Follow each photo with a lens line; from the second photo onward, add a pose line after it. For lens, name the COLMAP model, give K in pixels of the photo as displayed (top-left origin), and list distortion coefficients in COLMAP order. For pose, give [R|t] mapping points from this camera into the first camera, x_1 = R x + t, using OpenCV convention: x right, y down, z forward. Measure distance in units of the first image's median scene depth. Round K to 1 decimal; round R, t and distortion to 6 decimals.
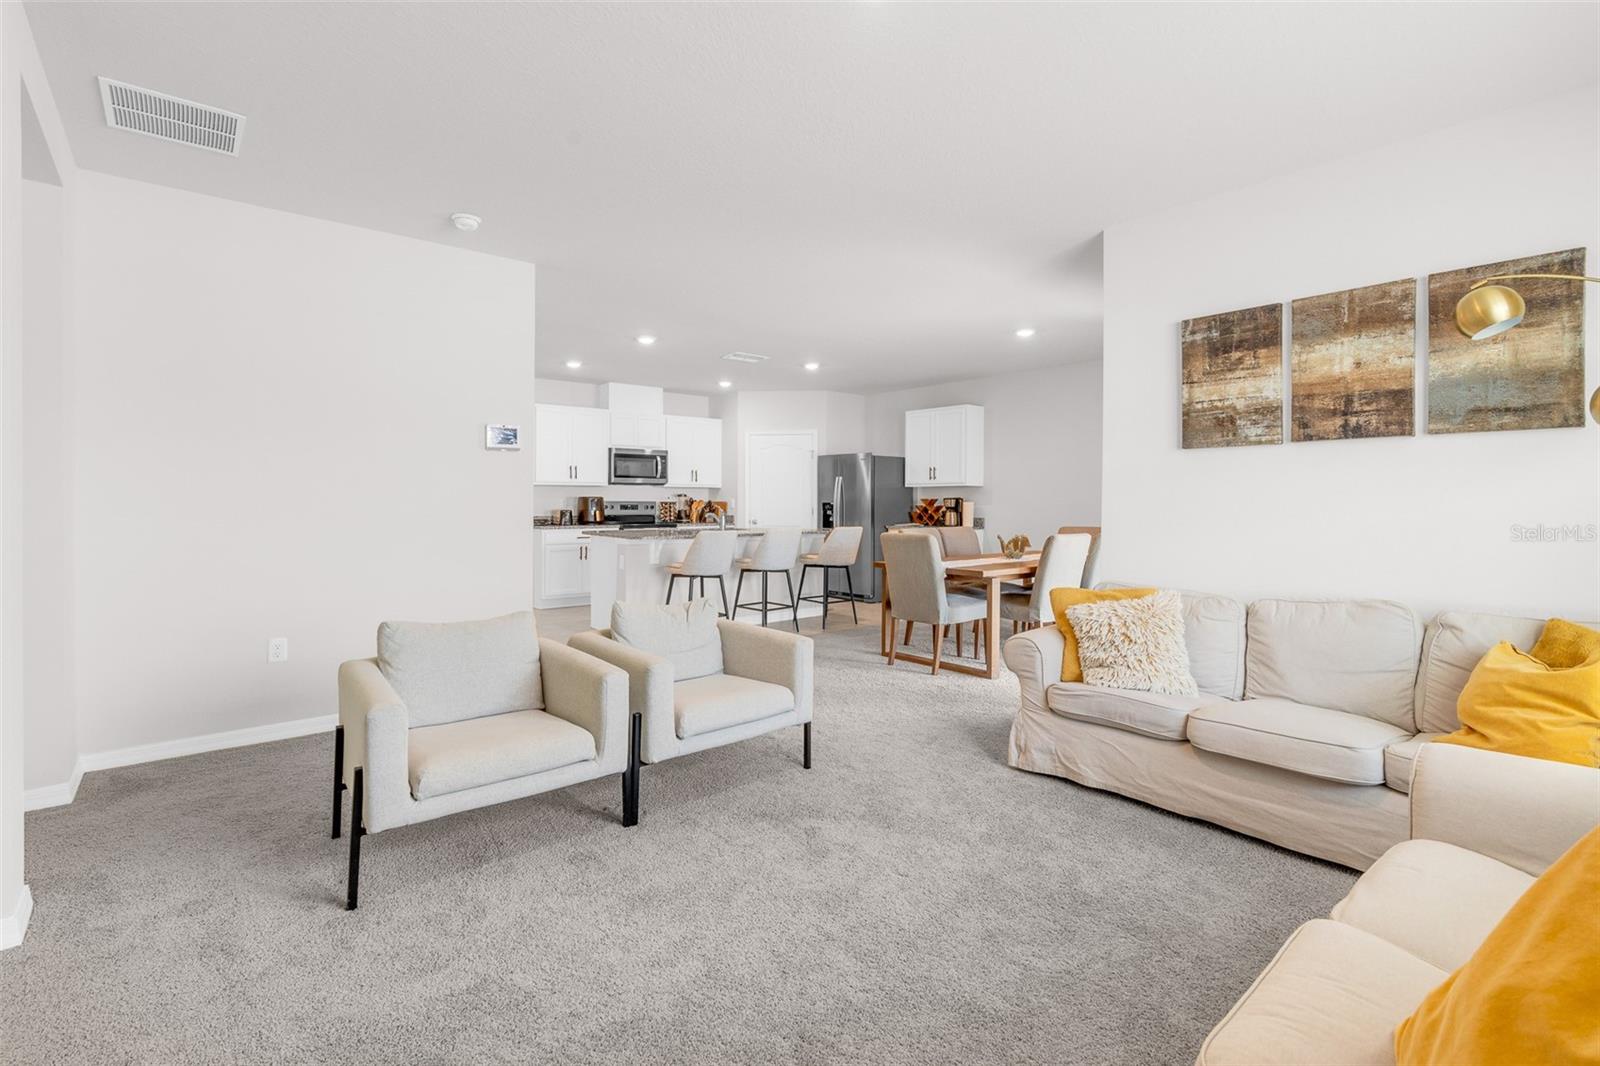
lens RADIAL K [[722.3, 0, 755.7], [0, 722.3, 503.0], [0, 0, 1]] dist [-0.013623, 0.004639]
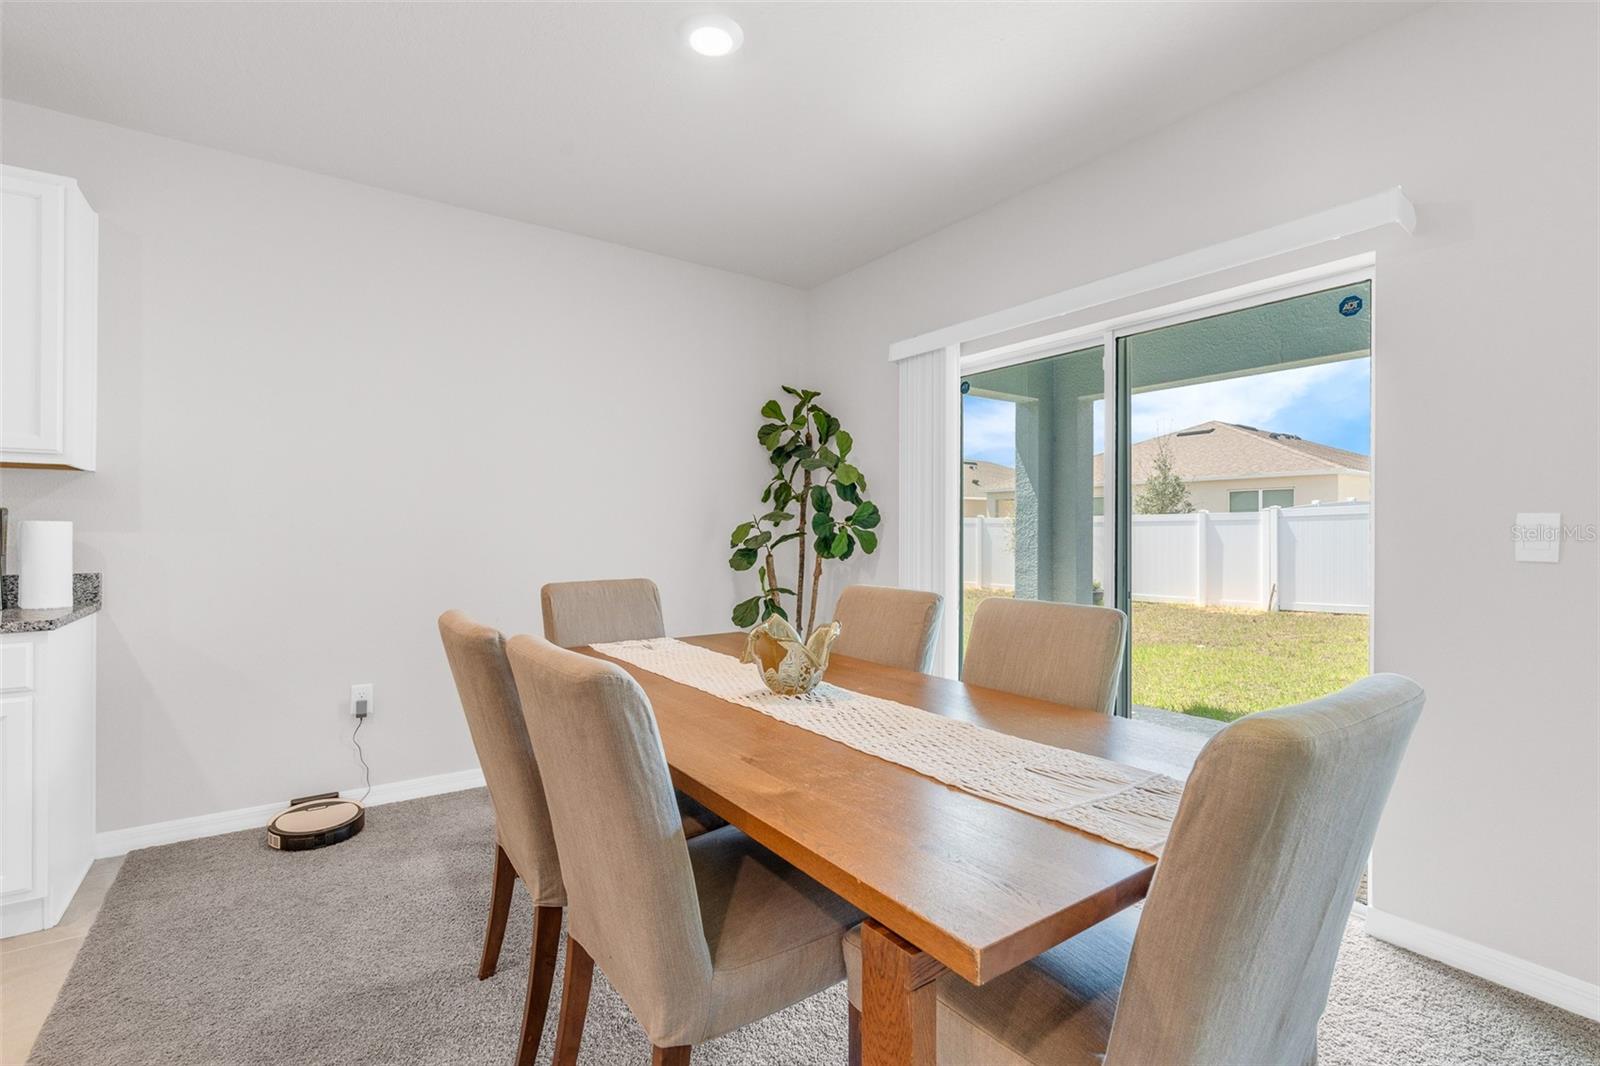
lens RADIAL K [[722.3, 0, 795.4], [0, 722.3, 532.4], [0, 0, 1]] dist [-0.013623, 0.004639]
pose [[0.042168, -0.003193, 0.999105, 0.022240], [-0.001946, 0.999993, 0.003278, 0.001397], [-0.999109, -0.002083, 0.042162, 0.681839]]
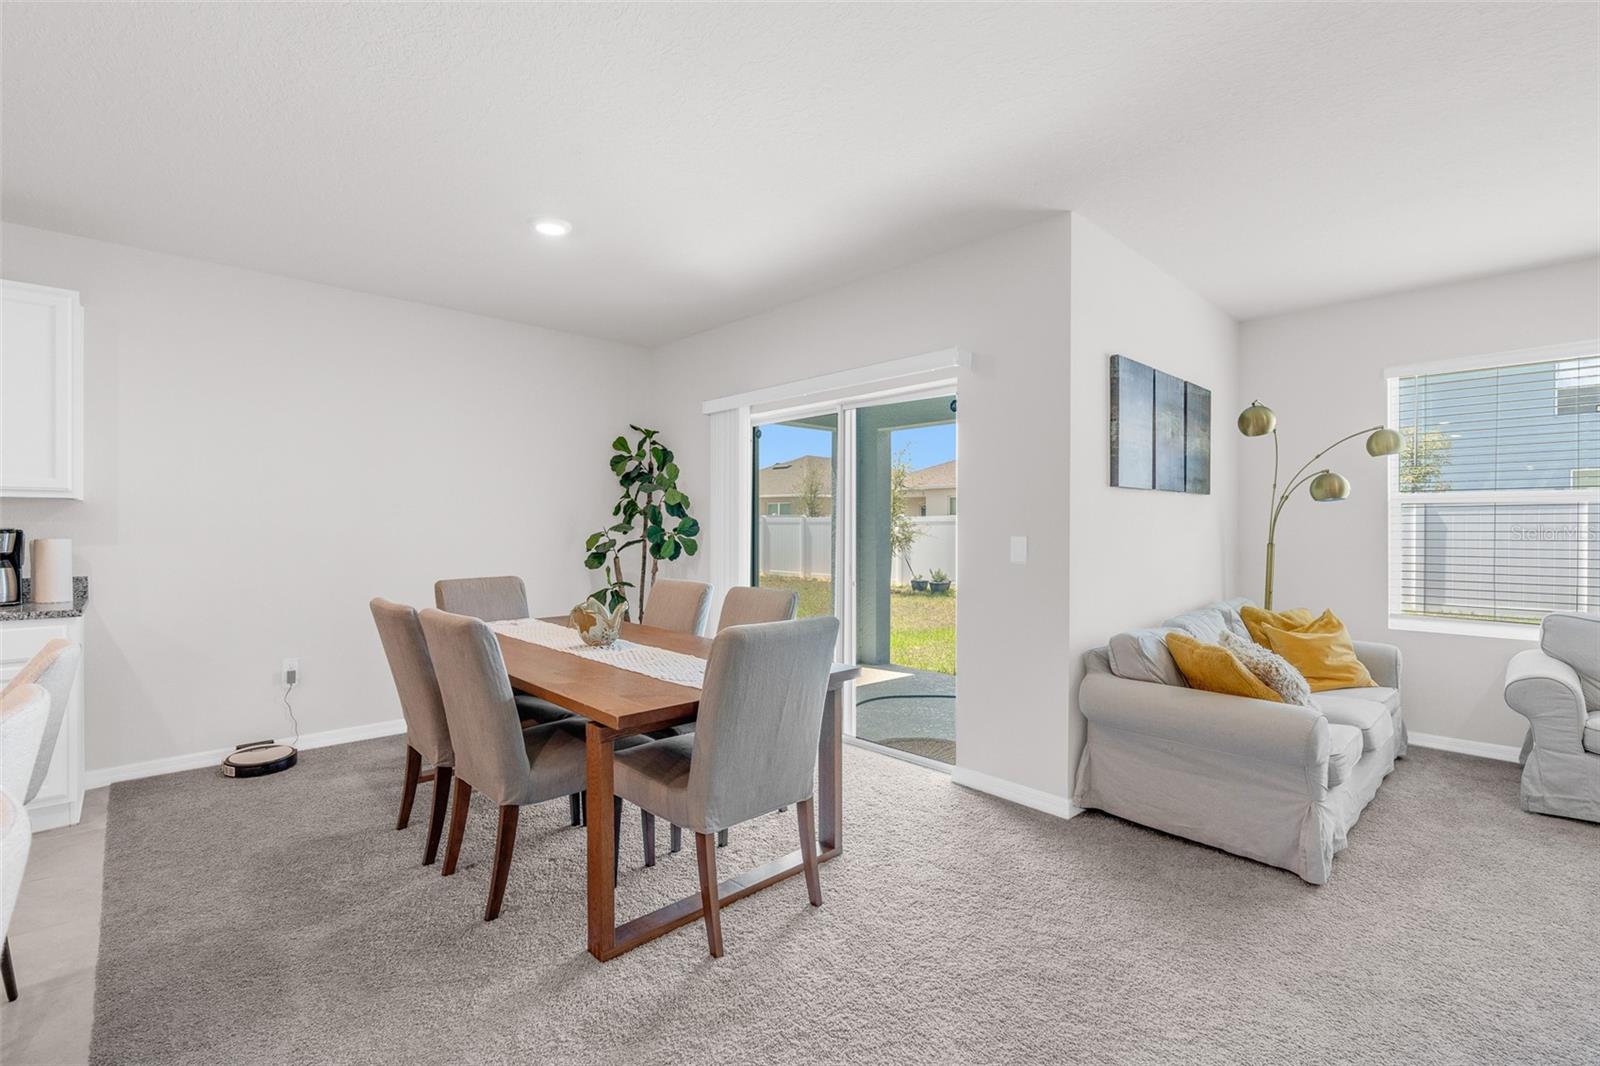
lens RADIAL K [[722.3, 0, 800.1], [0, 722.3, 531.1], [0, 0, 1]] dist [-0.013623, 0.004639]
pose [[-0.099274, -0.009882, 0.995011, -0.133191], [-0.000561, 0.999951, 0.009875, -0.010241], [-0.995060, 0.000422, -0.099275, 0.625323]]
